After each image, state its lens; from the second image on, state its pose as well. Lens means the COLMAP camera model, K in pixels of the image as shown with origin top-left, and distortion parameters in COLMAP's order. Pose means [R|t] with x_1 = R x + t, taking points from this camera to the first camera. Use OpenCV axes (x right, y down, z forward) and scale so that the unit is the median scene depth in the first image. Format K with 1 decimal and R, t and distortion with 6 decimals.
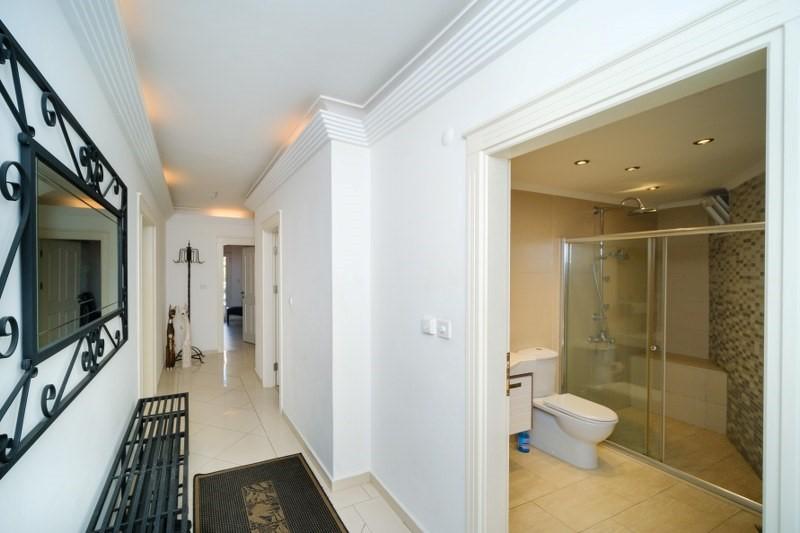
lens RADIAL K [[291.6, 0, 397.8], [0, 291.6, 289.5], [0, 0, 1]] dist [0.000079, 0.000097]
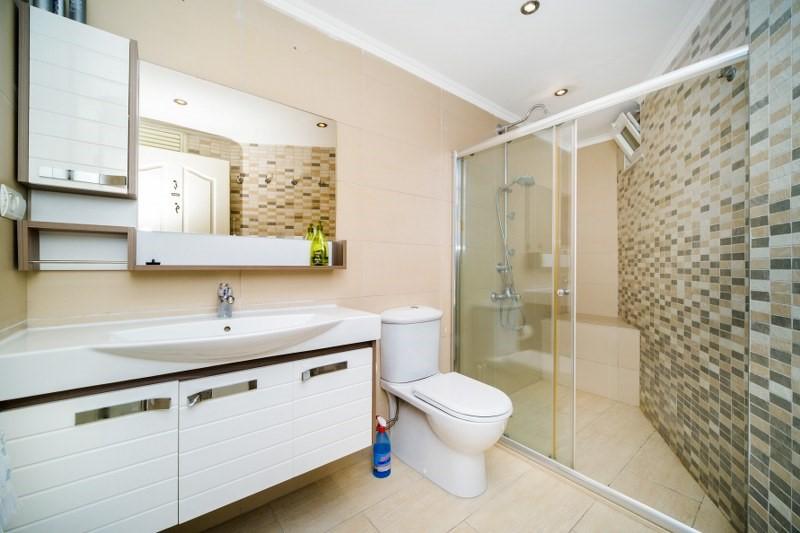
lens RADIAL K [[322.9, 0, 404.5], [0, 322.9, 262.0], [0, 0, 1]] dist [-0.000759, 0.000071]
pose [[0.968014, 0.001222, 0.250895, 0.291453], [0.000984, 0.999962, -0.008667, 0.112896], [-0.250896, 0.008636, 0.967976, 0.316357]]
